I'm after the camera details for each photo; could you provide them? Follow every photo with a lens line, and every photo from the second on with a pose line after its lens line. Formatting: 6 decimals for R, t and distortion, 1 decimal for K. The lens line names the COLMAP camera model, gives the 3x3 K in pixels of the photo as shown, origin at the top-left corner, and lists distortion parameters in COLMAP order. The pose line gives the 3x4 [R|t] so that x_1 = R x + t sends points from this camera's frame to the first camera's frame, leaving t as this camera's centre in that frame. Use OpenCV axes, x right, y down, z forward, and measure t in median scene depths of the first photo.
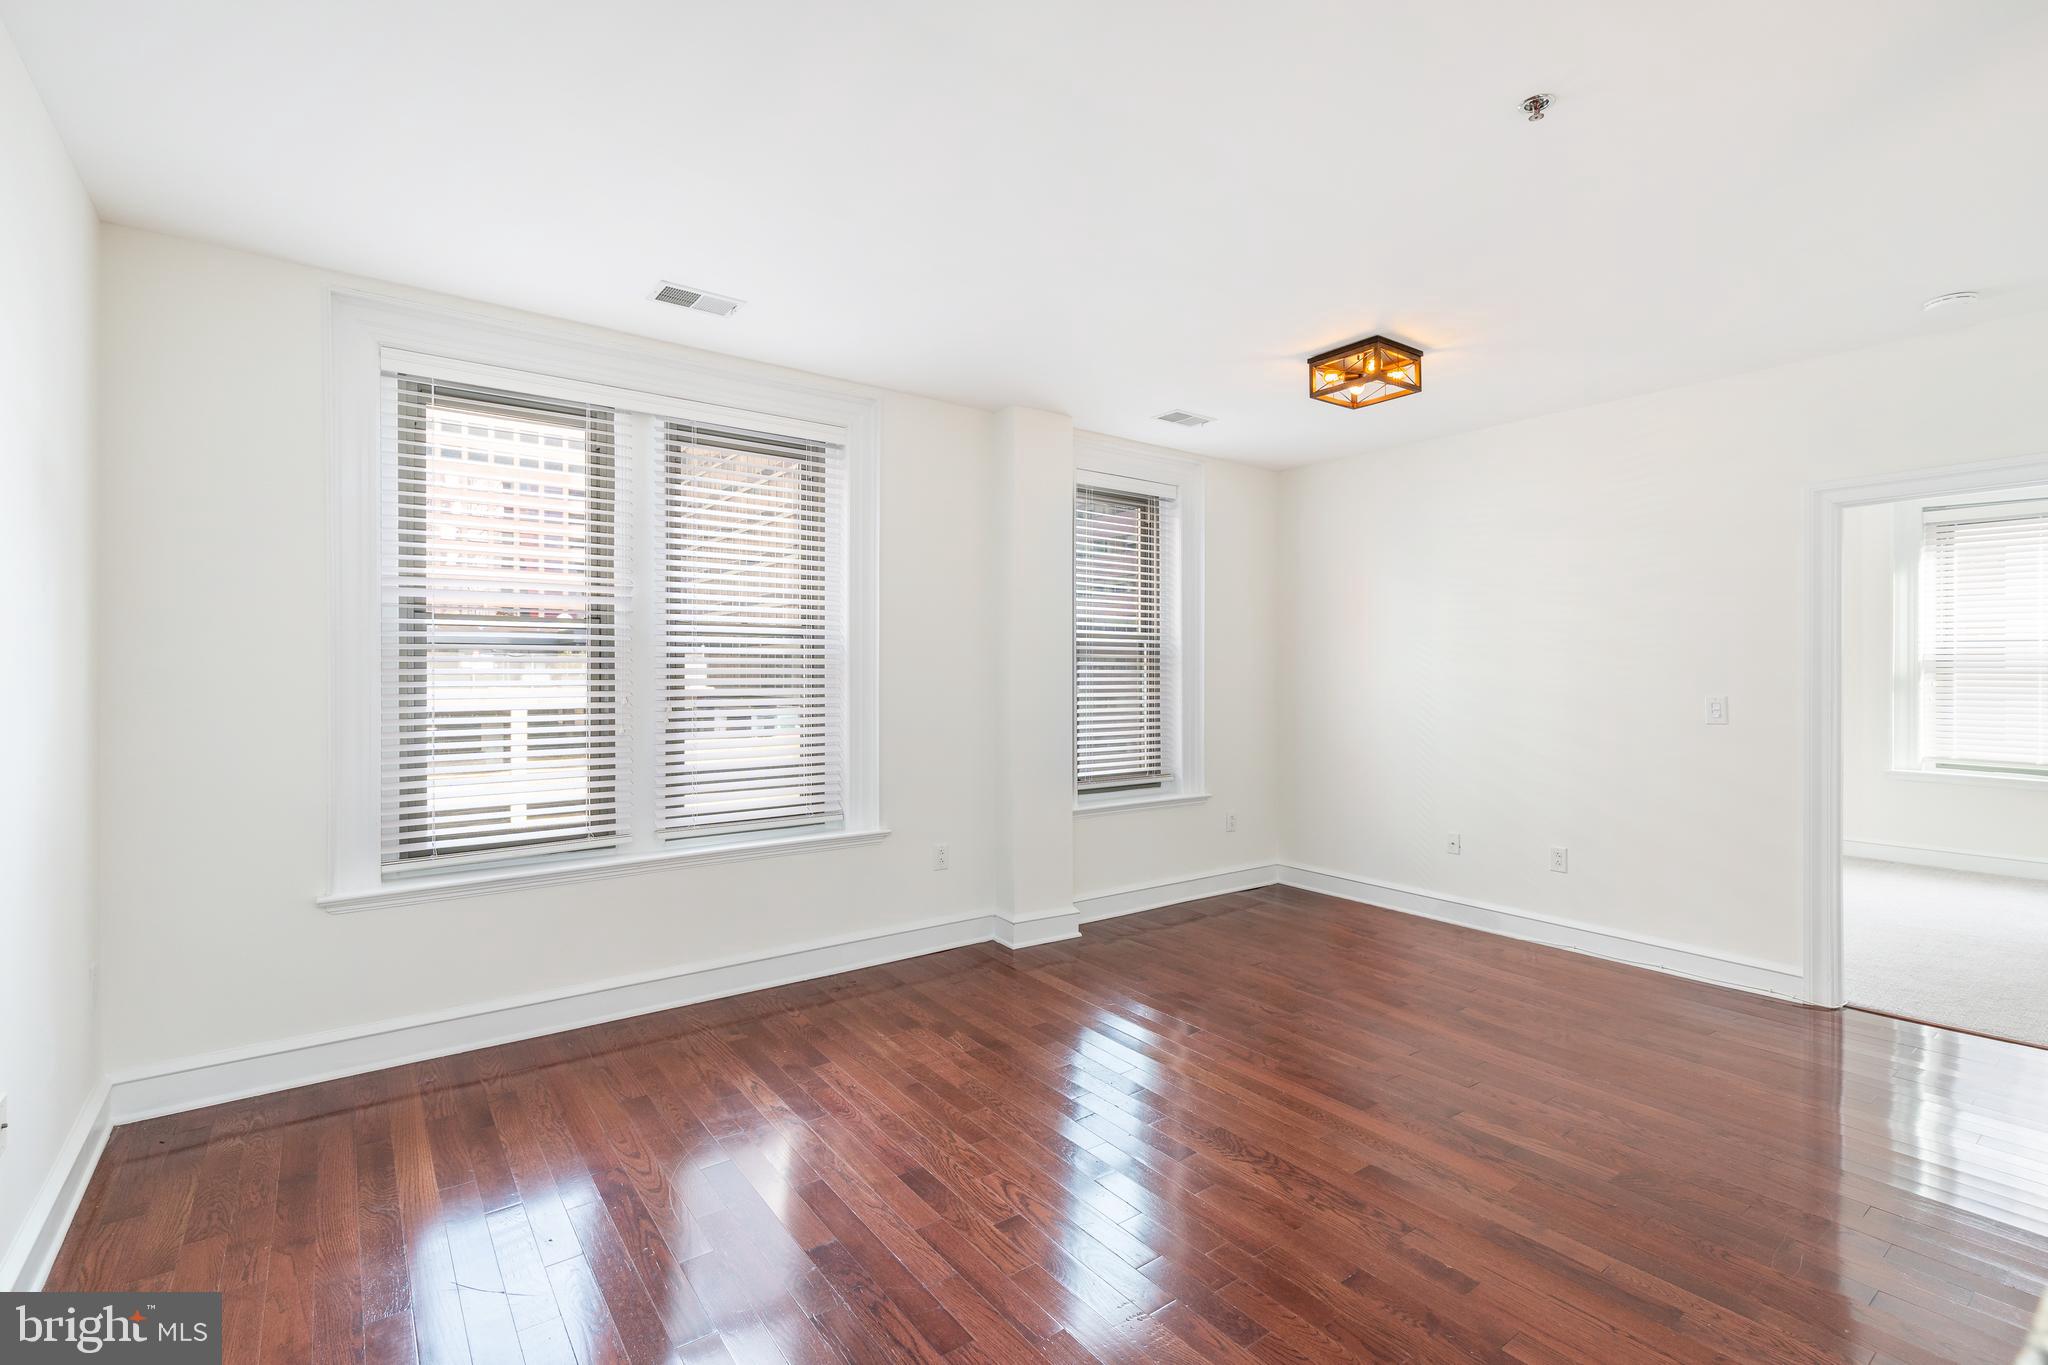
lens RADIAL K [[933.7, 0, 1031.3], [0, 933.7, 672.7], [0, 0, 1]] dist [0.003580, 0.000607]
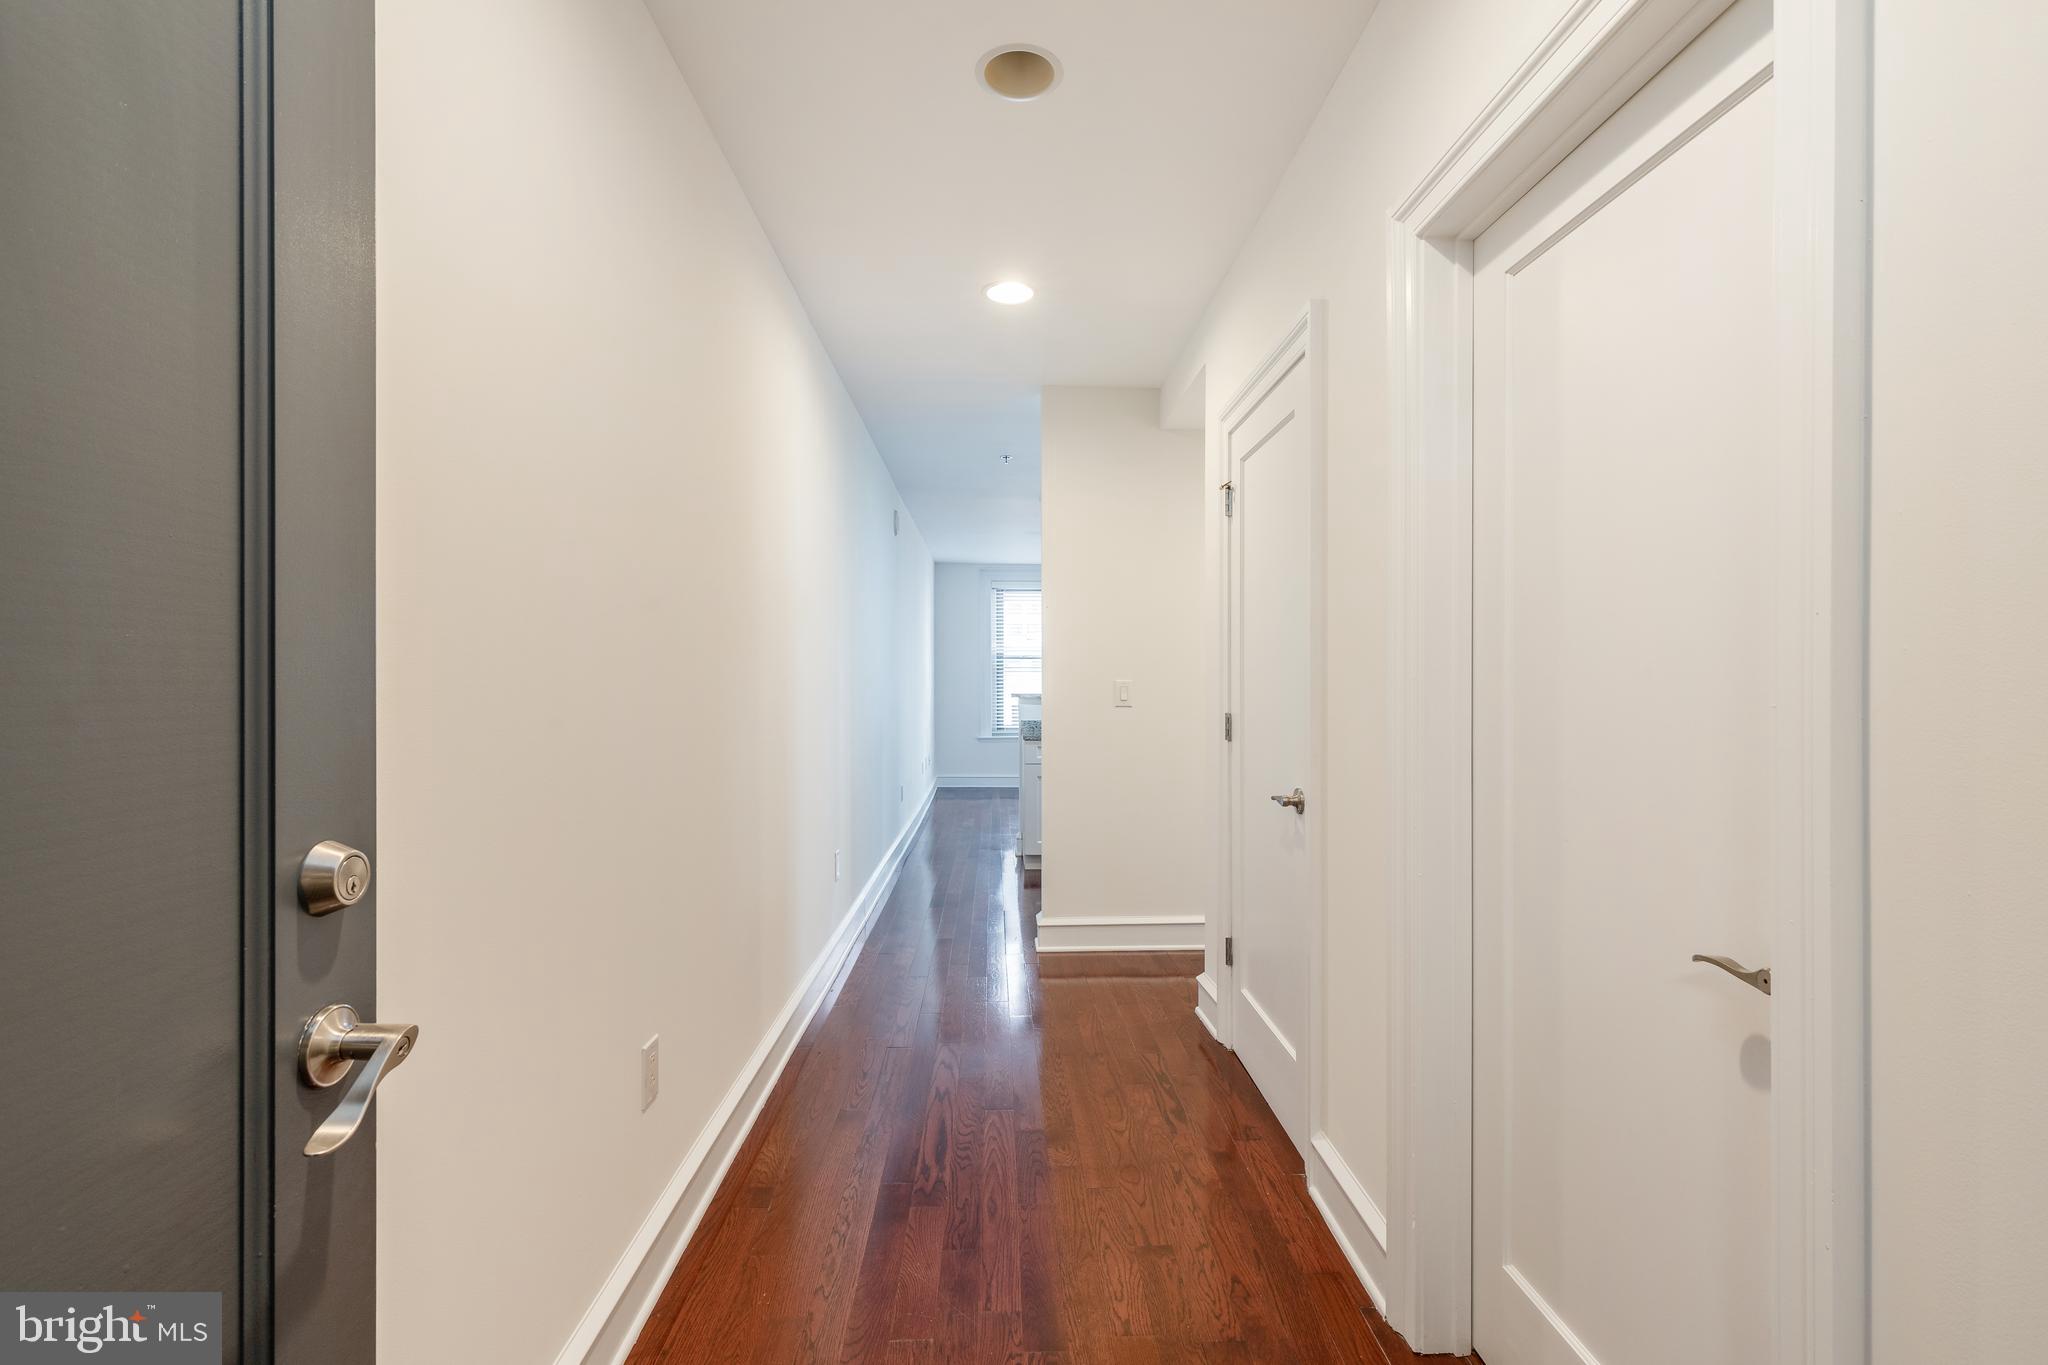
lens RADIAL K [[928.8, 0, 1034.3], [0, 928.8, 679.4], [0, 0, 1]] dist [0.005705, -0.000652]
pose [[0.820637, -0.001656, -0.571447, 1.233617], [0.003131, 0.999994, 0.001598, 0.008943], [0.571441, -0.003100, 0.820637, -1.528166]]
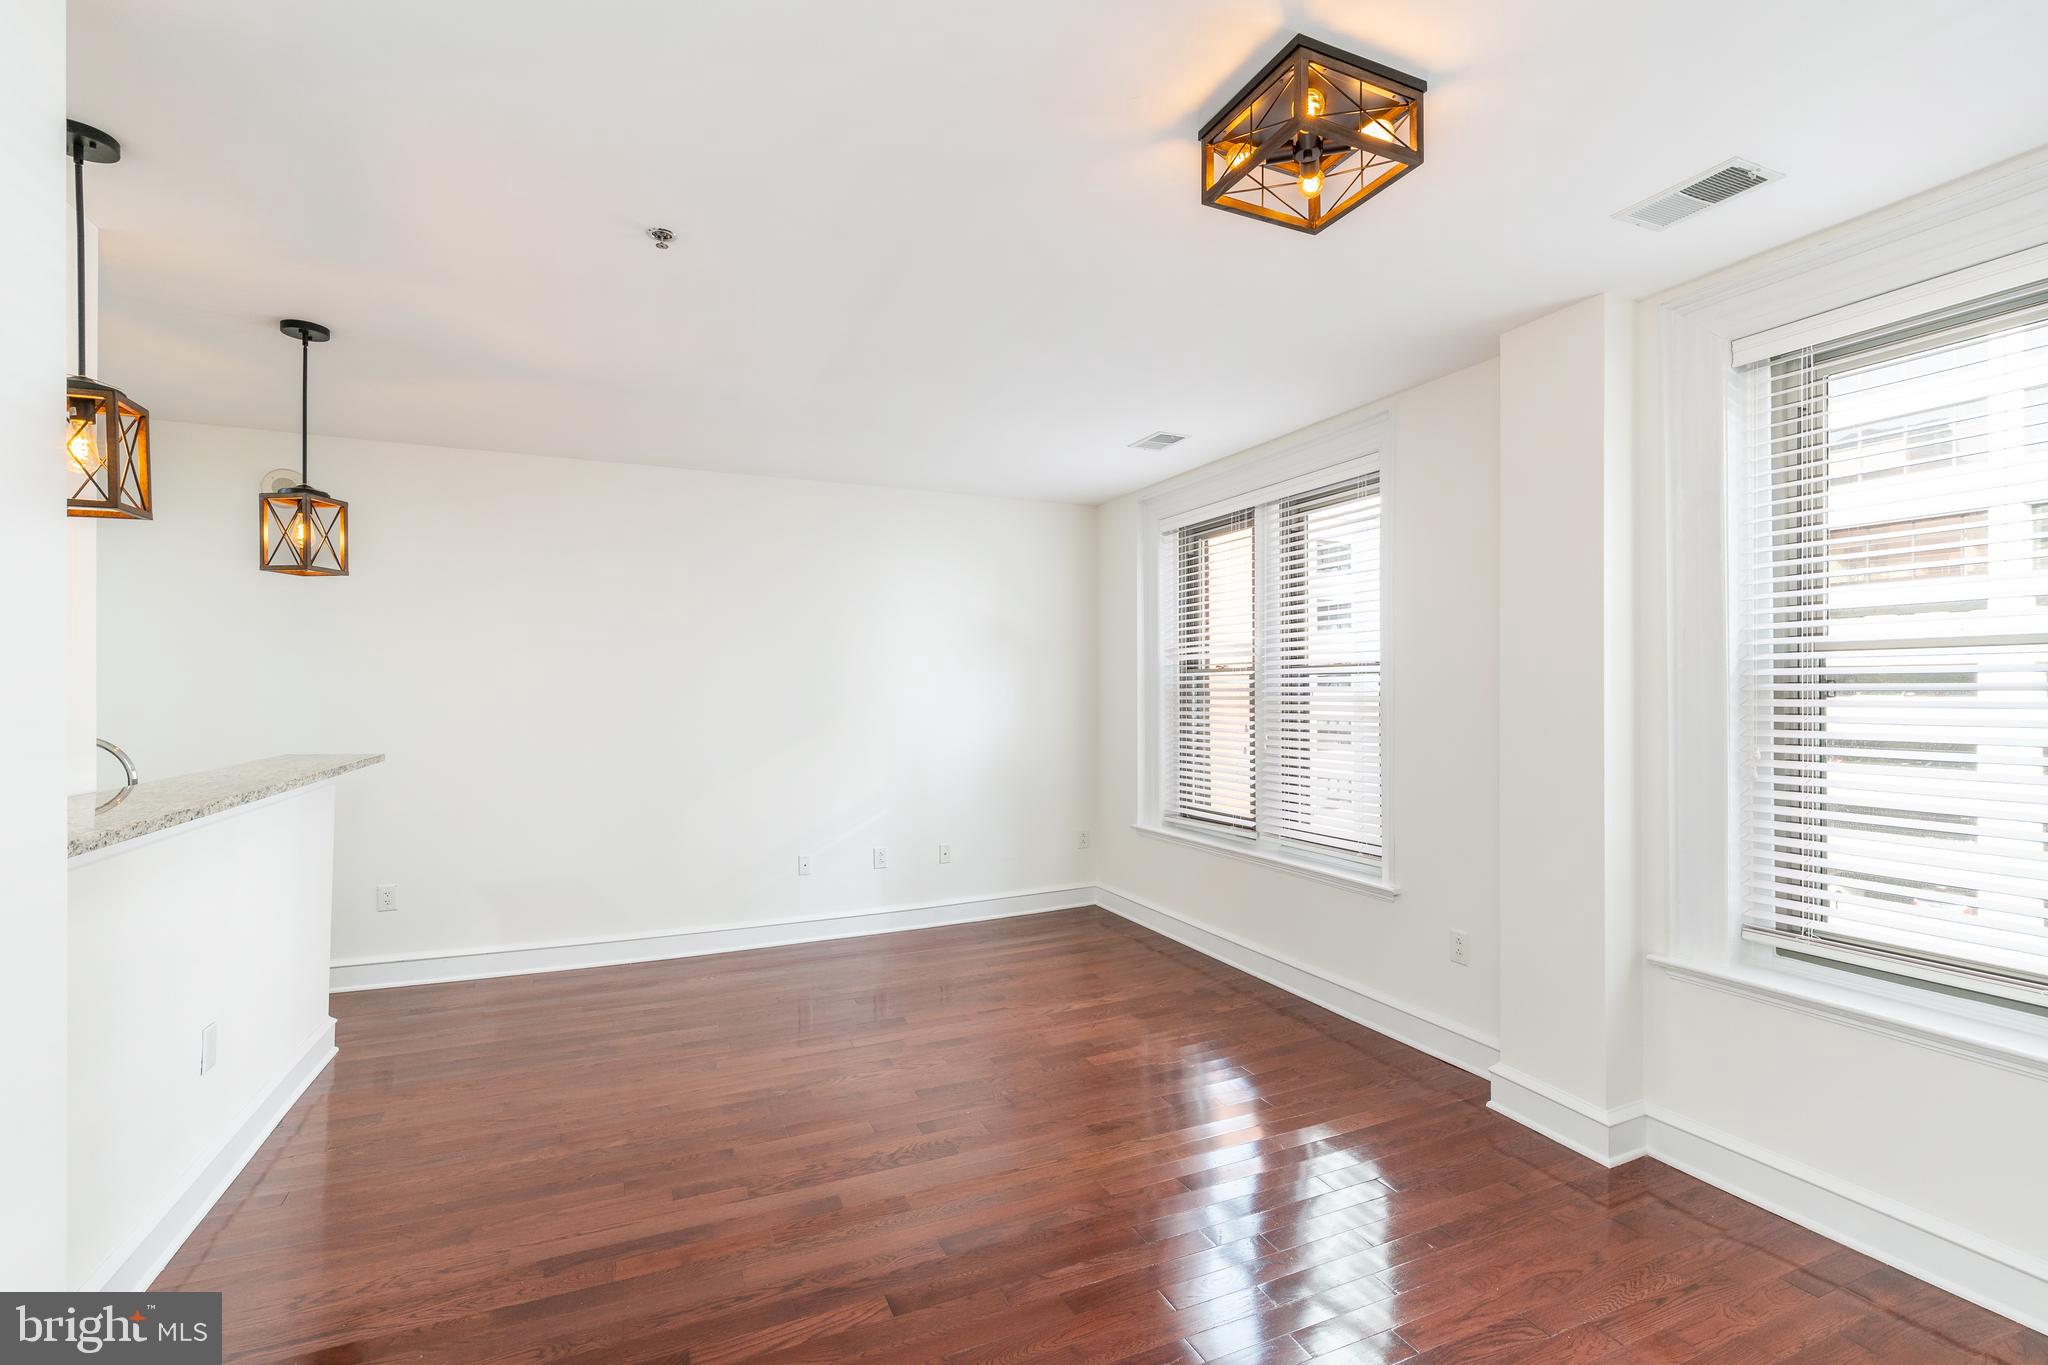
lens RADIAL K [[928.8, 0, 1034.3], [0, 928.8, 679.4], [0, 0, 1]] dist [0.005705, -0.000652]
pose [[-0.224728, -0.011071, -0.974359, 0.918654], [0.007968, 0.999881, -0.013199, -0.024171], [0.974389, -0.010730, -0.224613, 1.007834]]
